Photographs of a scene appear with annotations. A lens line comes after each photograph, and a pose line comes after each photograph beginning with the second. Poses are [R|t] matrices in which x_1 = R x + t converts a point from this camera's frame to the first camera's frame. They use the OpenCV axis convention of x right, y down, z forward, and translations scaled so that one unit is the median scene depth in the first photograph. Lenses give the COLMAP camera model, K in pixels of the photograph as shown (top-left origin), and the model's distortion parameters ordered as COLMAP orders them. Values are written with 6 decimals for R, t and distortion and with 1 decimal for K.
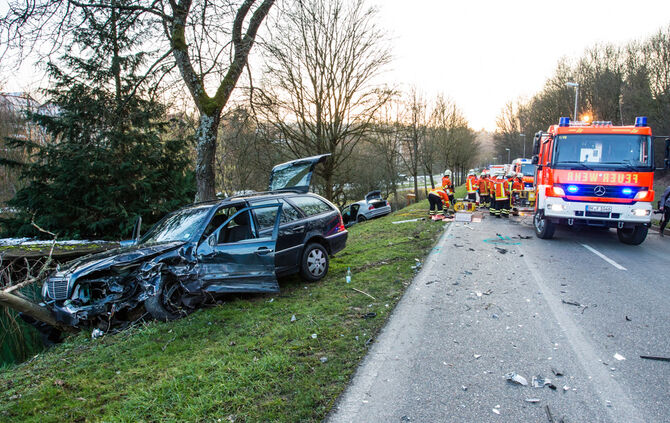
lens RADIAL K [[477.5, 0, 335.0], [0, 477.5, 211.5], [0, 0, 1]] dist [-0.043048, 0.000950]
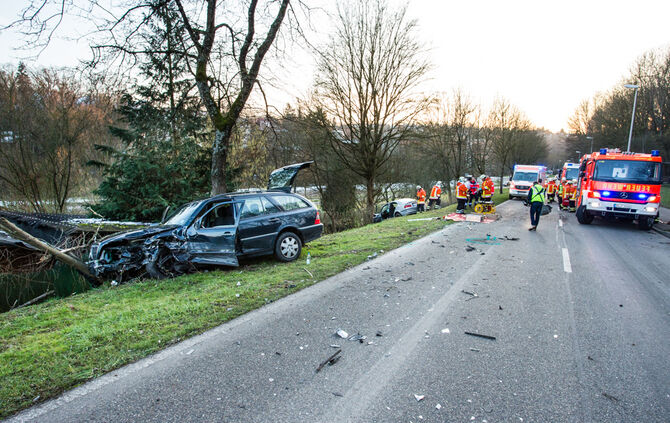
lens RADIAL K [[477.5, 0, 335.0], [0, 477.5, 211.5], [0, 0, 1]] dist [-0.043048, 0.000950]
pose [[0.969996, 0.040491, -0.239725, 0.377652], [-0.037656, 0.999156, 0.016397, -0.014807], [0.240187, -0.006878, 0.970702, -0.205003]]
